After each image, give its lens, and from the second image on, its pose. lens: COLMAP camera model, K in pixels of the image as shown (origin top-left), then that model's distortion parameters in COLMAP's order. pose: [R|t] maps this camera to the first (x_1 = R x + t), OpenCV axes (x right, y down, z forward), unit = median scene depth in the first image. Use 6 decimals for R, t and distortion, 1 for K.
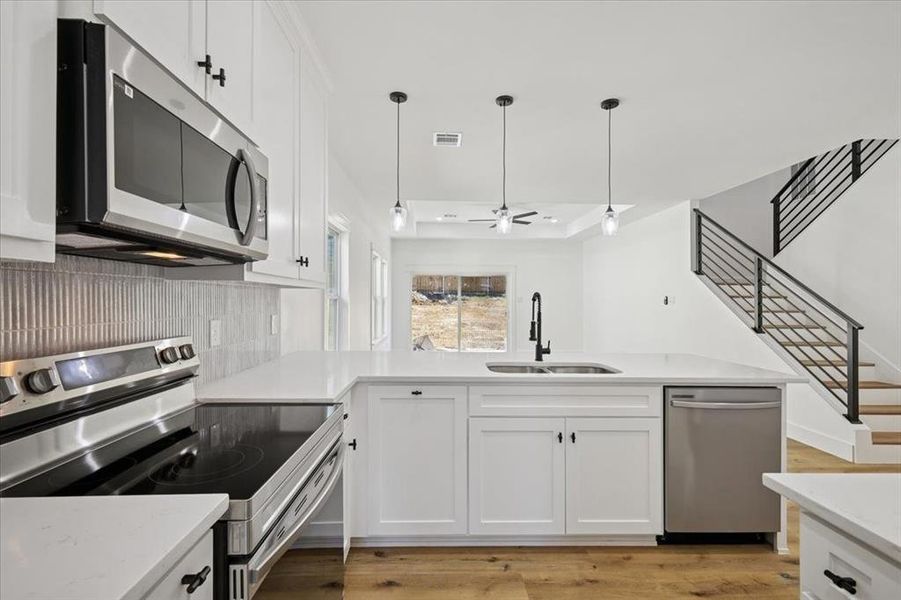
lens RADIAL K [[396.9, 0, 448.5], [0, 396.9, 303.0], [0, 0, 1]] dist [-0.000430, -0.000219]
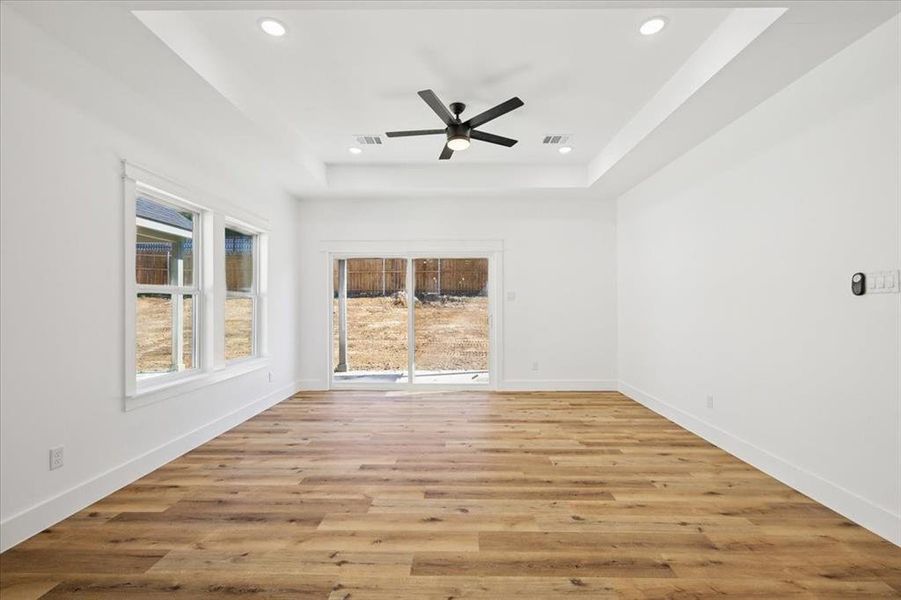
lens RADIAL K [[396.9, 0, 453.0], [0, 396.9, 304.0], [0, 0, 1]] dist [-0.000430, -0.000219]
pose [[0.999005, -0.009397, -0.043595, 0.114684], [0.009102, 0.999934, -0.006960, 0.006907], [0.043658, 0.006557, 0.999025, 0.384606]]
